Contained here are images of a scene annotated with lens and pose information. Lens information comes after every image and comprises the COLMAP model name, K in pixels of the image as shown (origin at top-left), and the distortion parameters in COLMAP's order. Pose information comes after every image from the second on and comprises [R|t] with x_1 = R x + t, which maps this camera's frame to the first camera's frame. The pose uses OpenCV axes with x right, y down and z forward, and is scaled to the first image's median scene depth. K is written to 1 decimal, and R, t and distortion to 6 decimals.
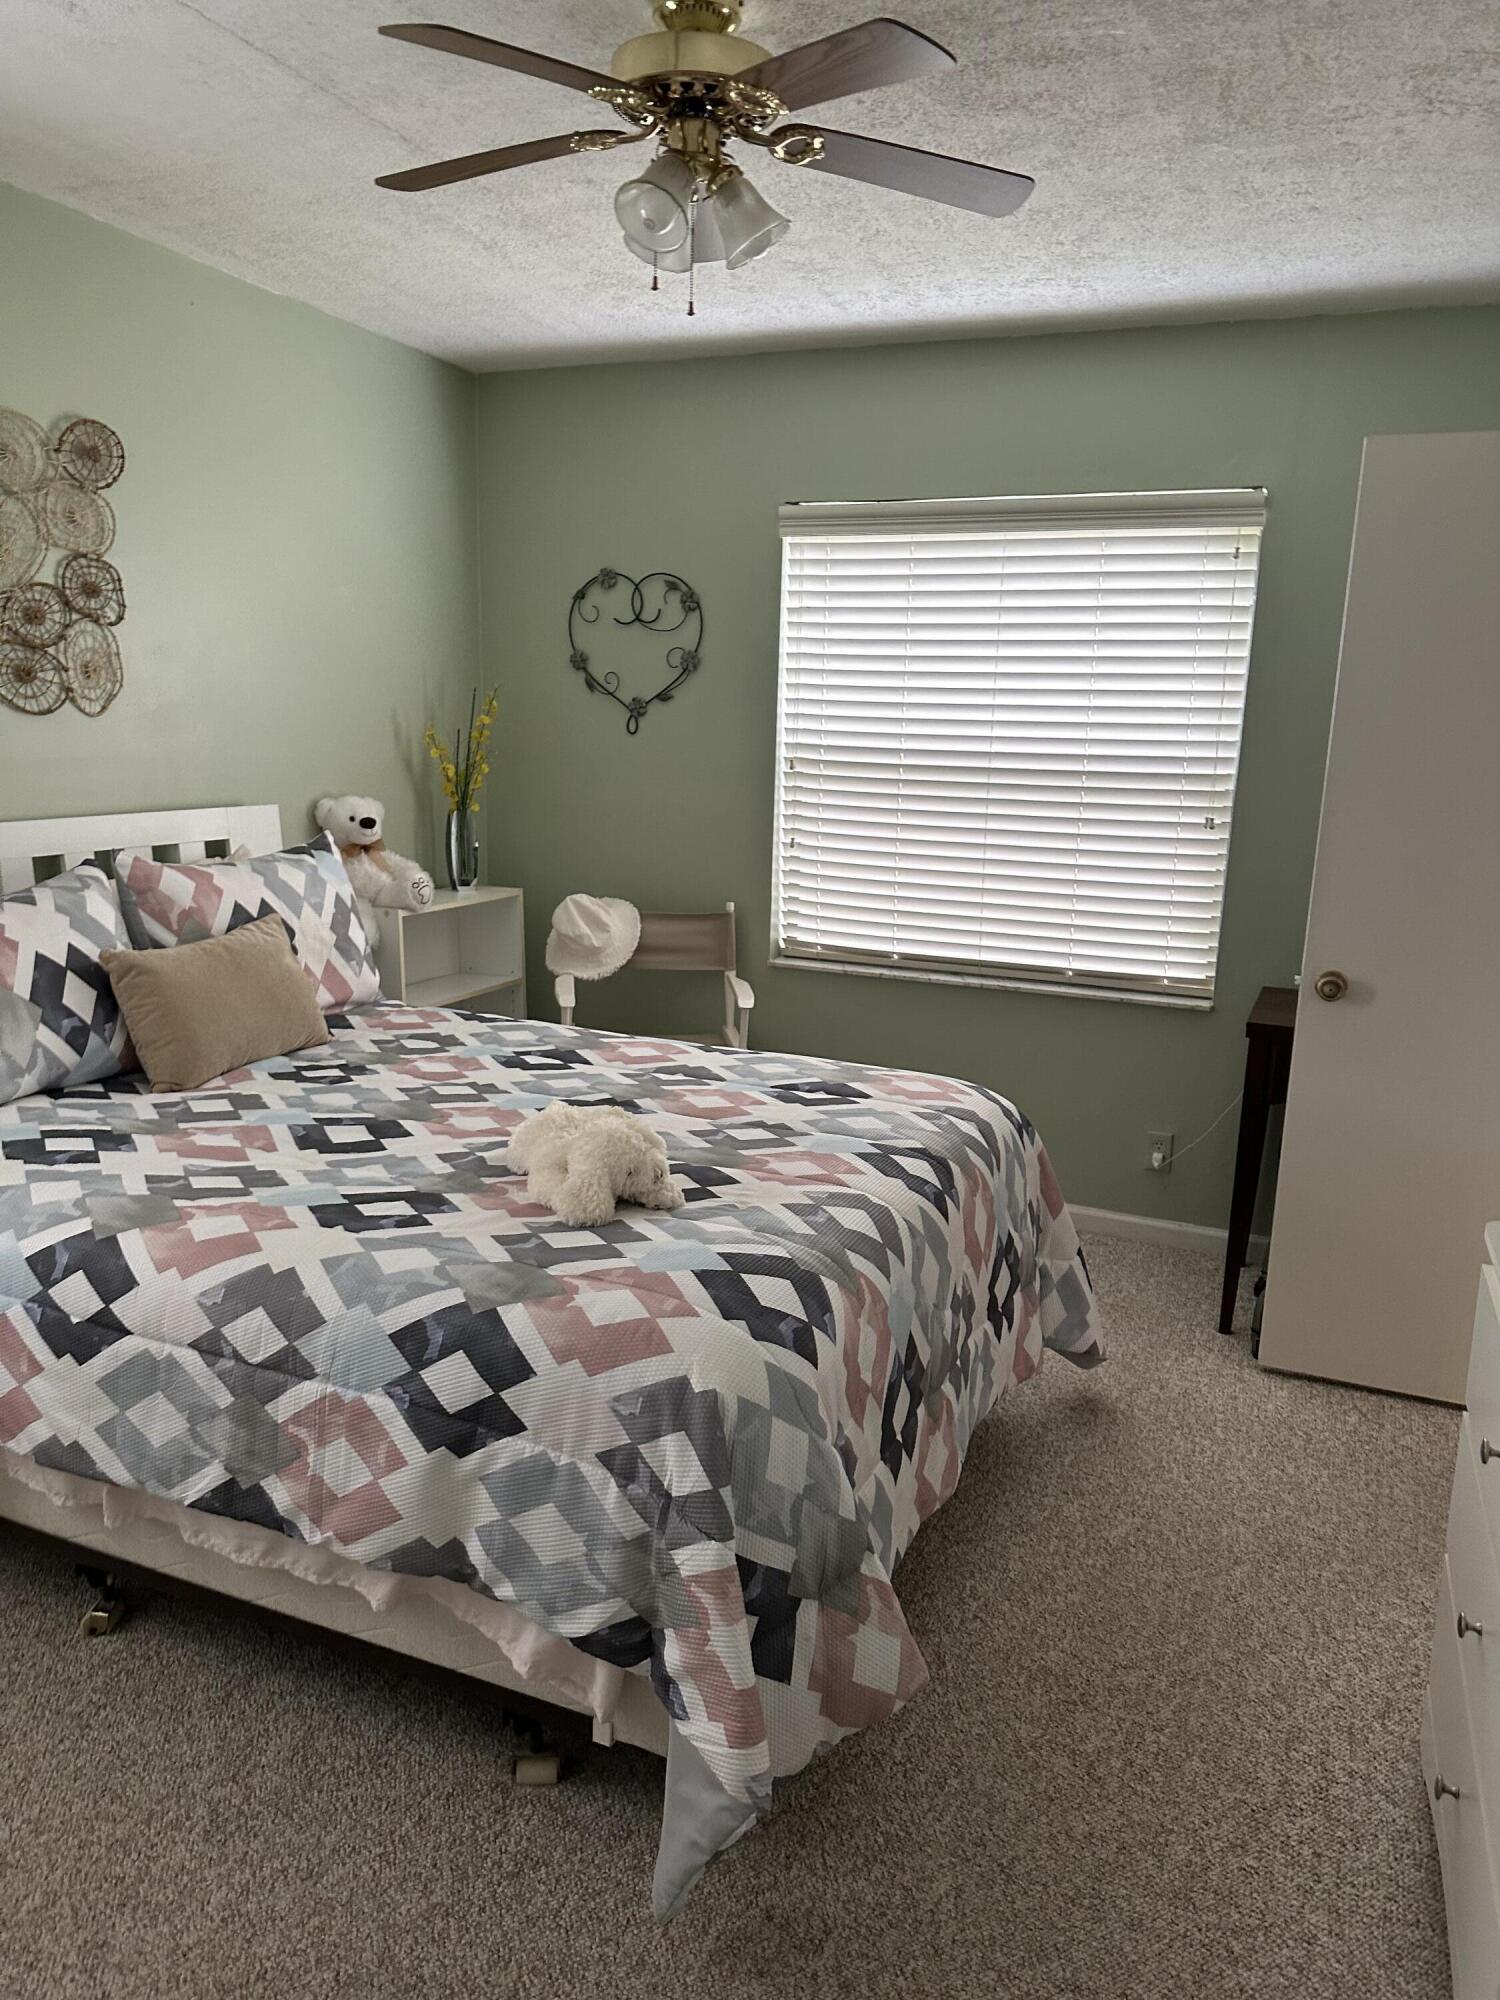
lens RADIAL K [[1385.6, 0, 750.0], [0, 1385.6, 1000.0], [0, 0, 1]] dist [-0.000886, -0.072924]
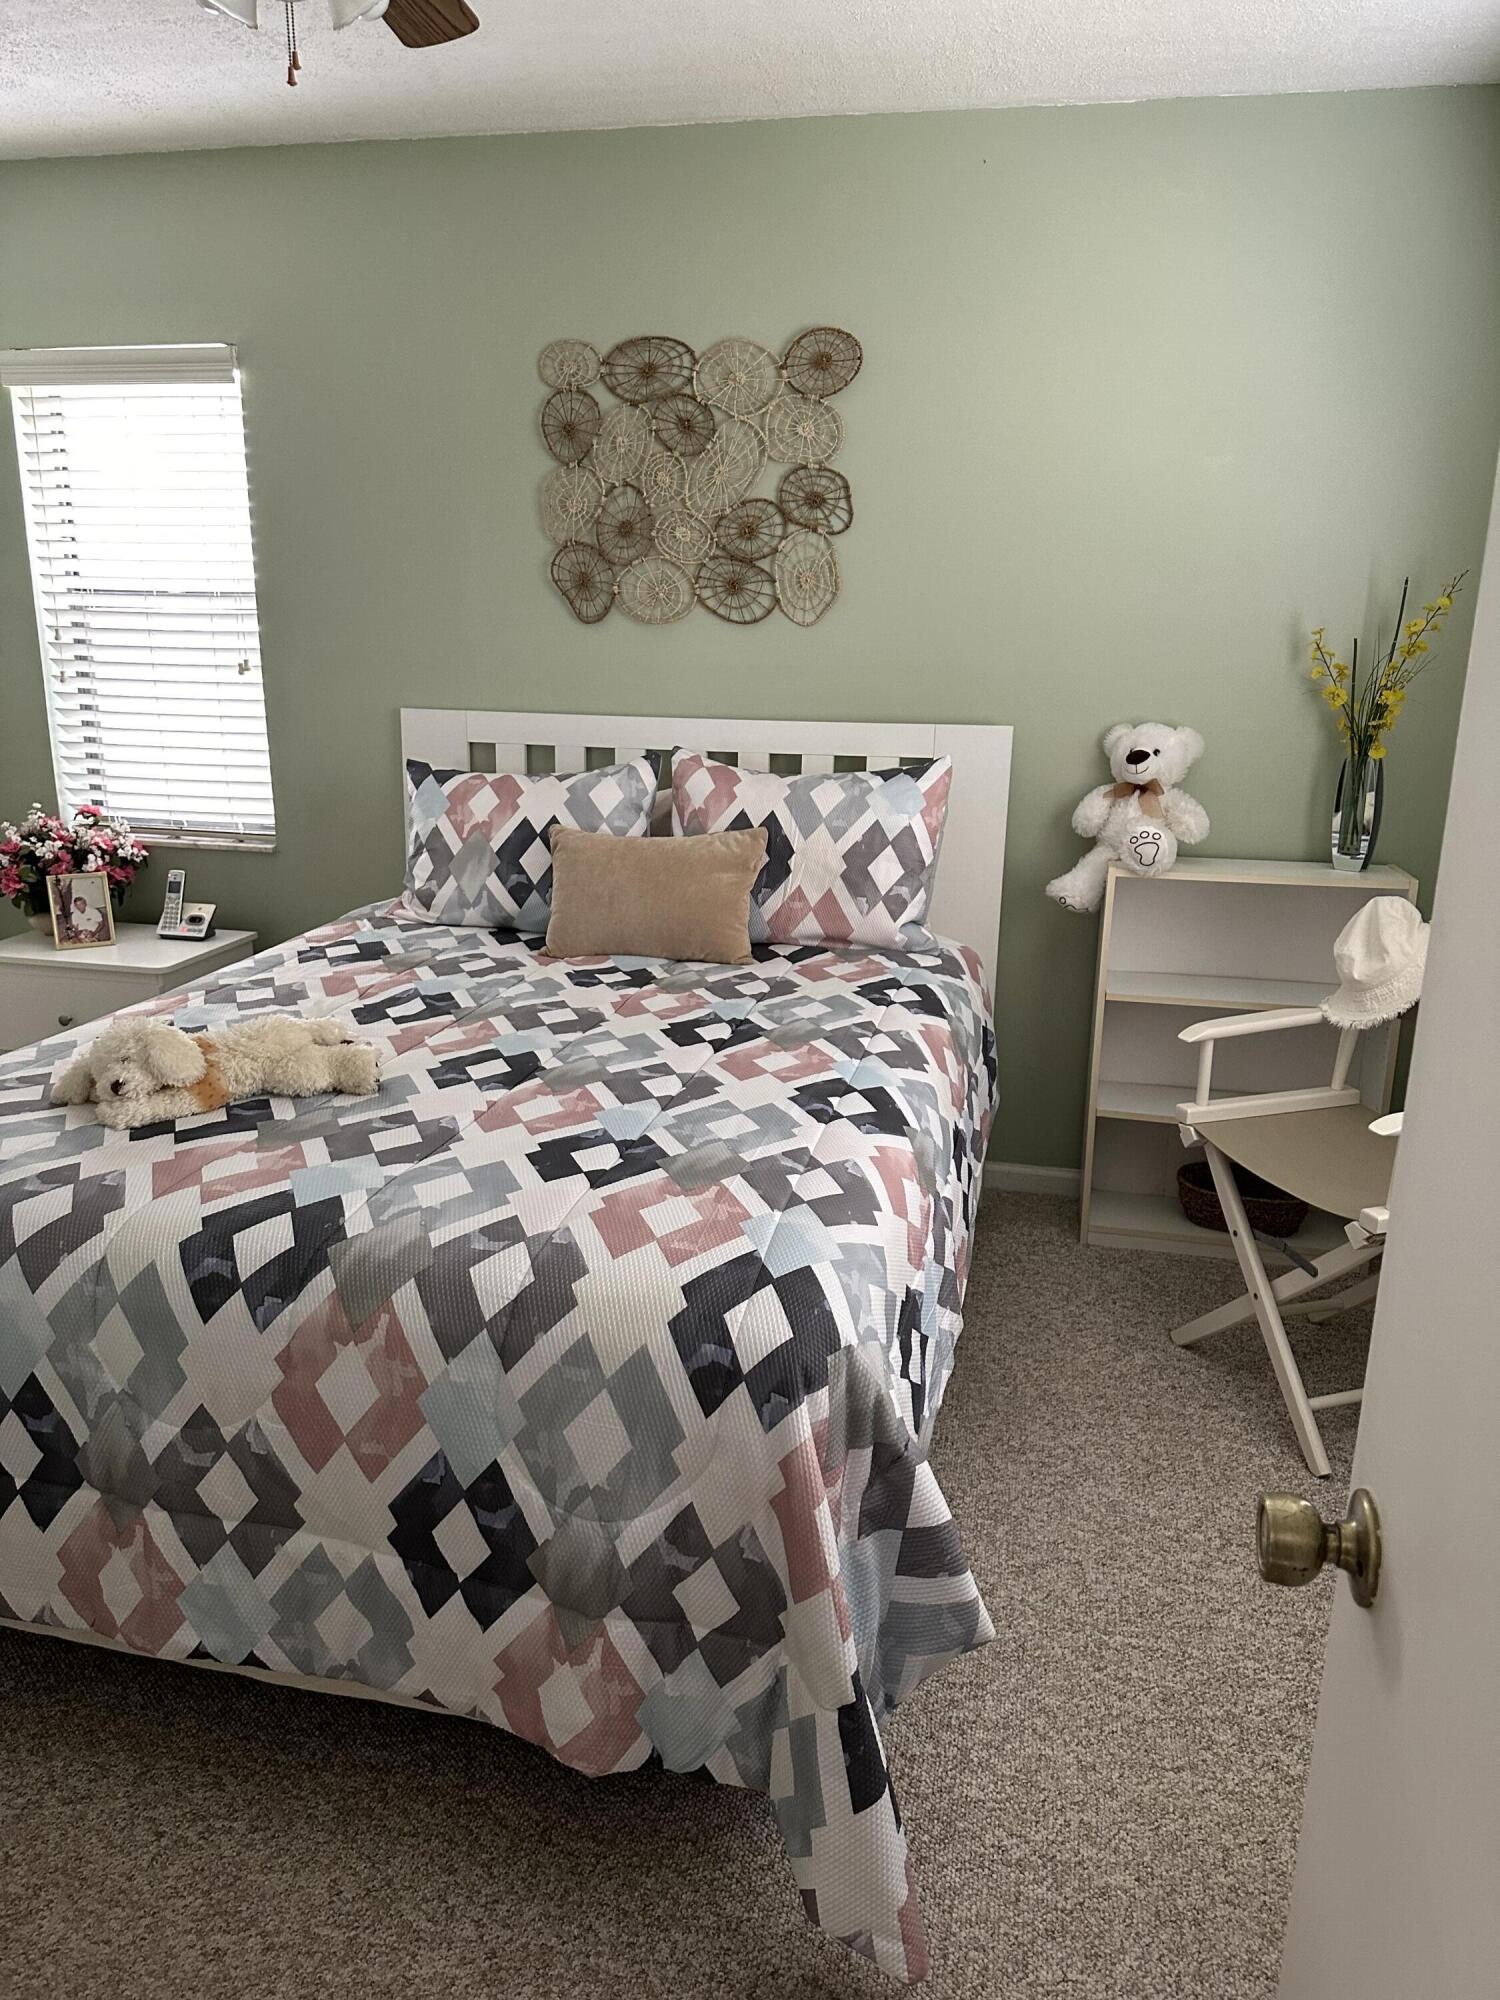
lens RADIAL K [[1383.4, 0, 750.0], [0, 1383.4, 1000.0], [0, 0, 1]] dist [0.040995, -0.066342]
pose [[0.152935, 0.238593, -0.959002, 0.630479], [-0.194128, 0.958763, 0.207575, -0.148431], [0.968982, 0.154424, 0.192946, 0.829867]]
